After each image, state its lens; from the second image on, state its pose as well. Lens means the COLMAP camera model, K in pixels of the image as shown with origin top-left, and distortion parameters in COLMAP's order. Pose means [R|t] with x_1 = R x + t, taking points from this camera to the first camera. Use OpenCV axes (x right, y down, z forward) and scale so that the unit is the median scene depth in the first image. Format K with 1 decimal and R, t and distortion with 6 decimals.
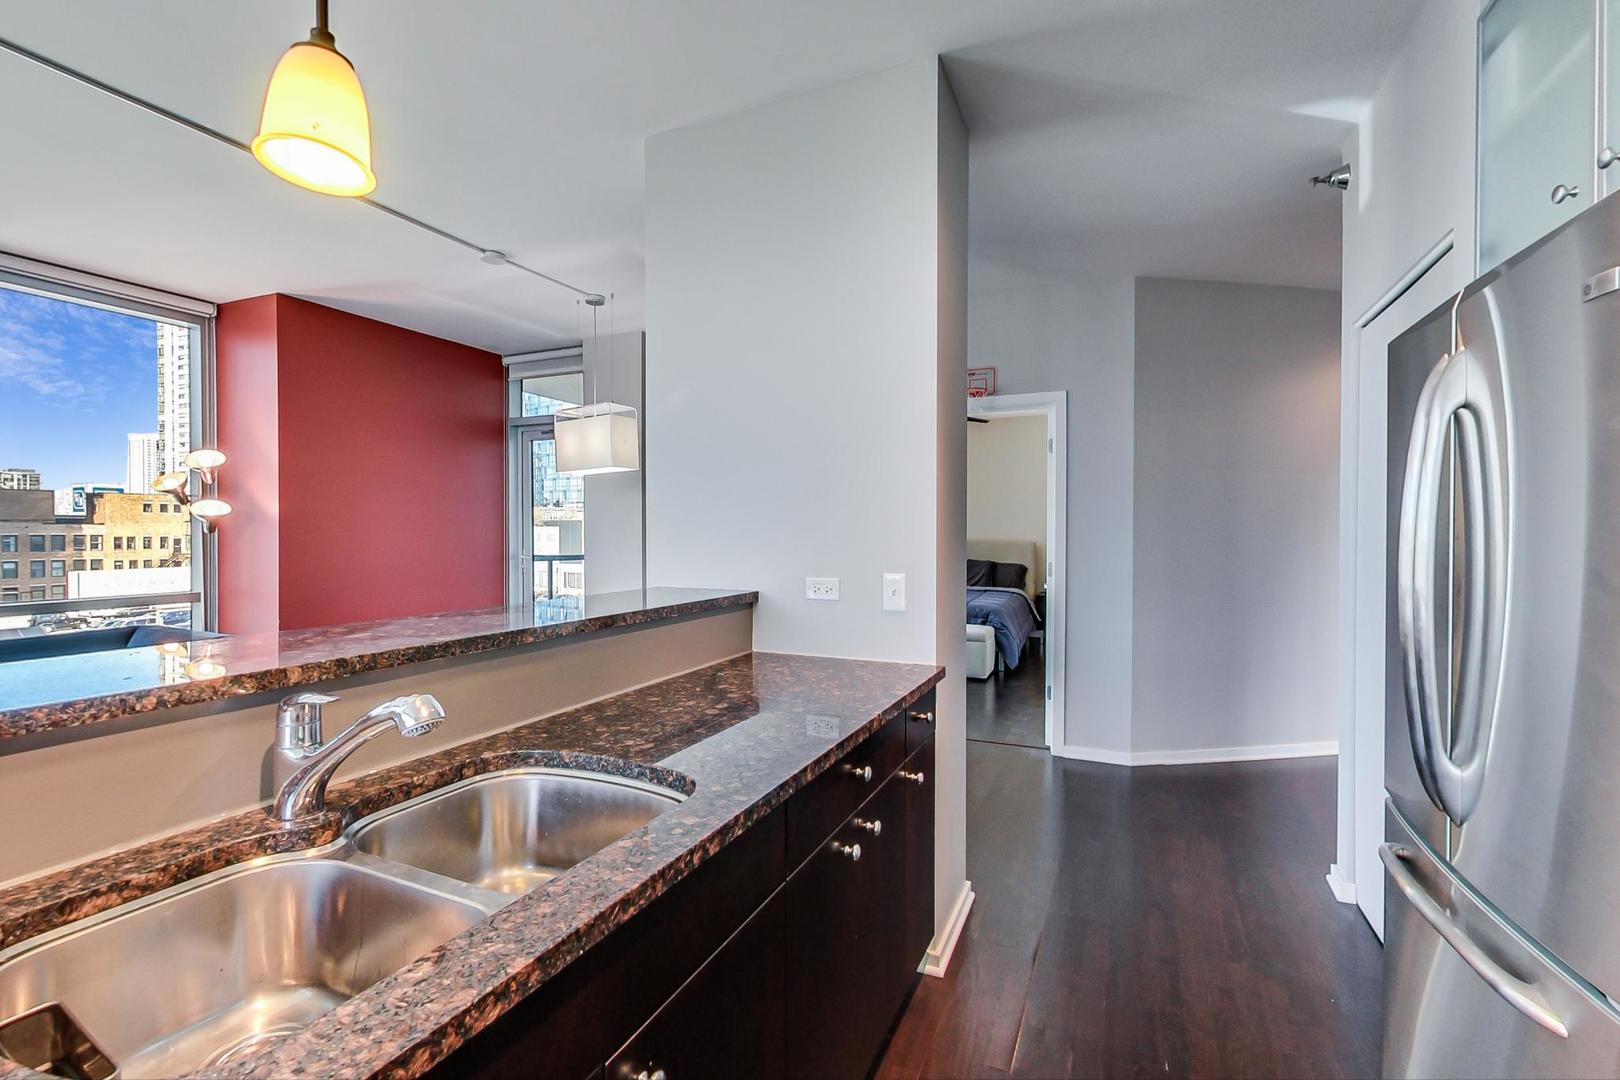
lens RADIAL K [[700.8, 0, 810.0], [0, 700.8, 540.0], [0, 0, 1]] dist [0.000070, -0.000127]
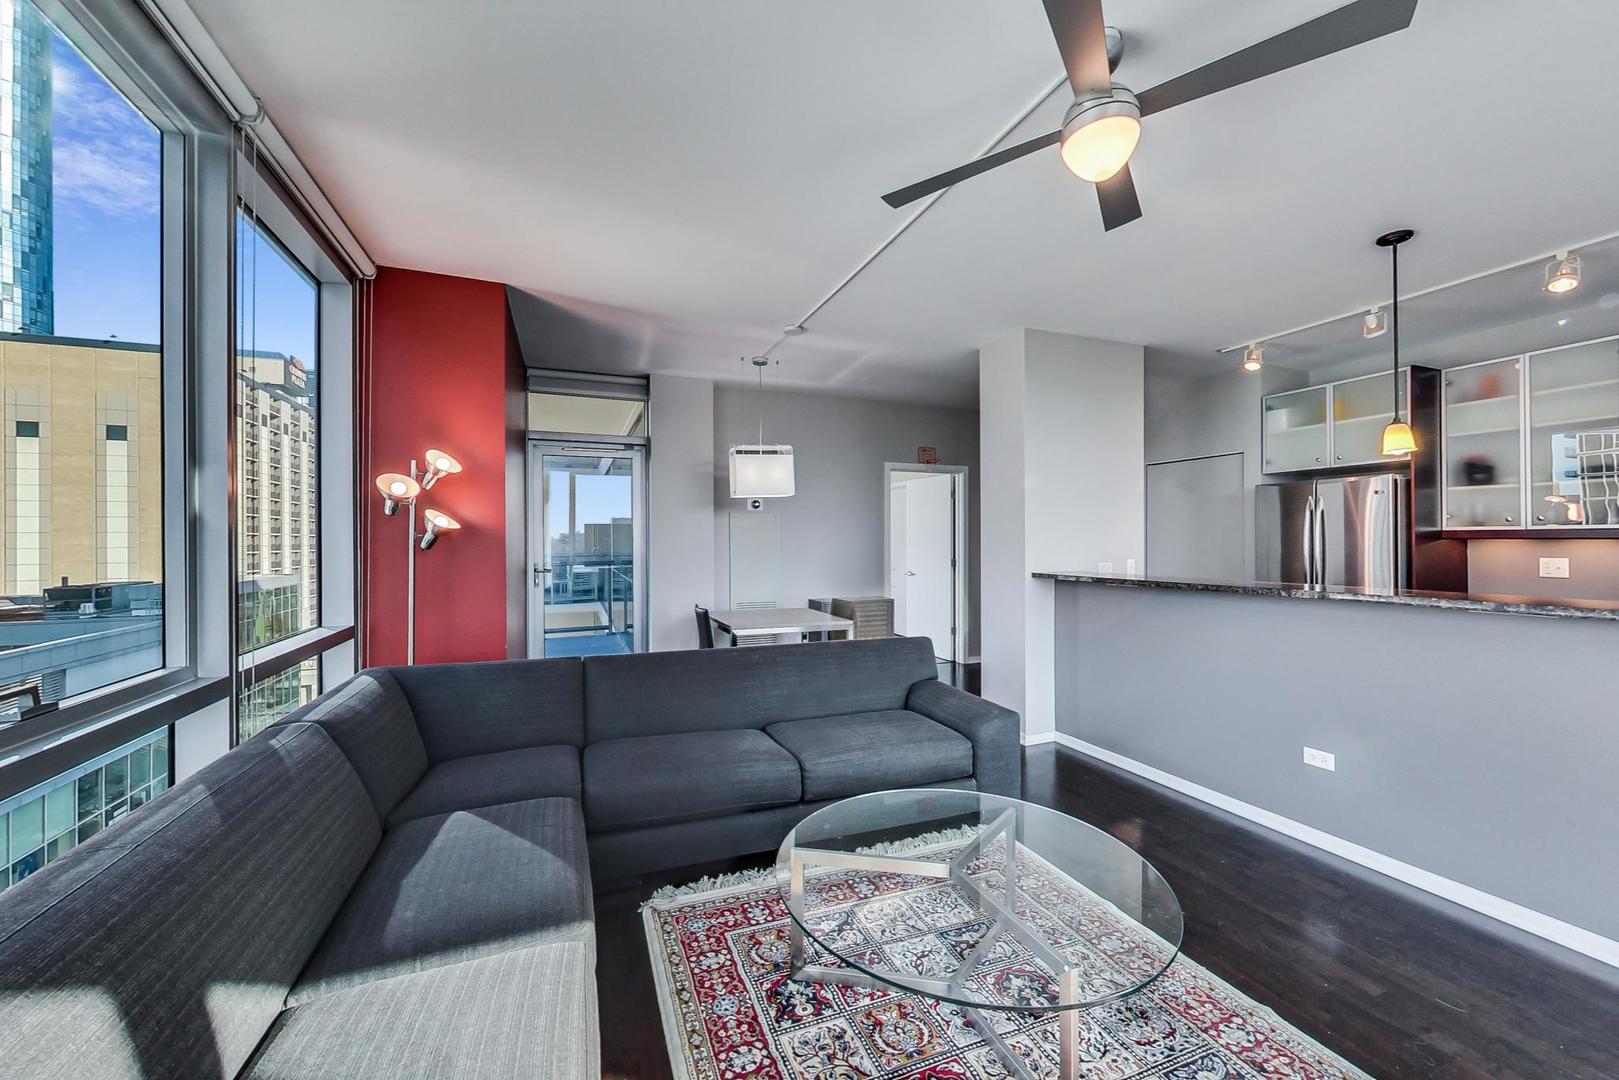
lens RADIAL K [[621.9, 0, 809.5], [0, 621.9, 540.0], [0, 0, 1]] dist [0.000659, 0.000120]
pose [[0.696258, -0.002279, 0.717788, -0.798095], [0.017655, 0.999747, -0.013952, -0.002476], [-0.717575, 0.022387, 0.696122, 0.125250]]
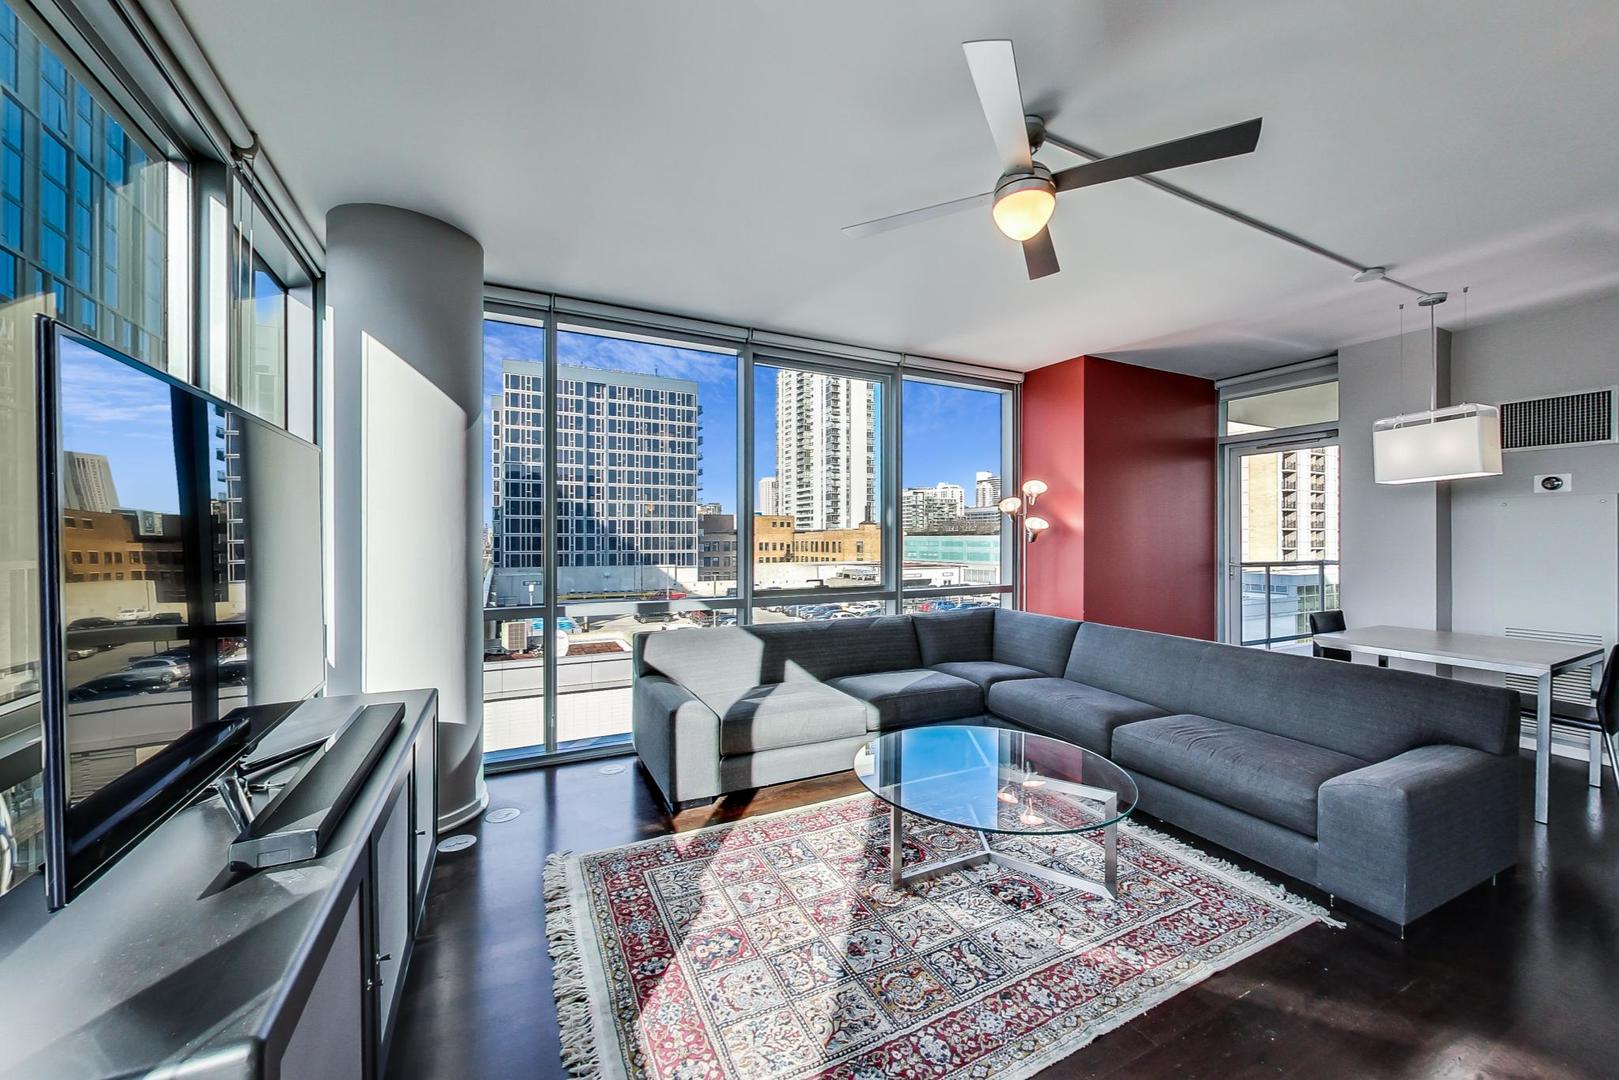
lens RADIAL K [[600.6, 0, 809.5], [0, 600.6, 540.0], [0, 0, 1]] dist [0.000458, 0.000067]
pose [[0.781240, 0.001991, -0.624227, -0.351389], [-0.009381, 0.999919, -0.008551, -0.000545], [0.624160, 0.012536, 0.781196, -0.123250]]
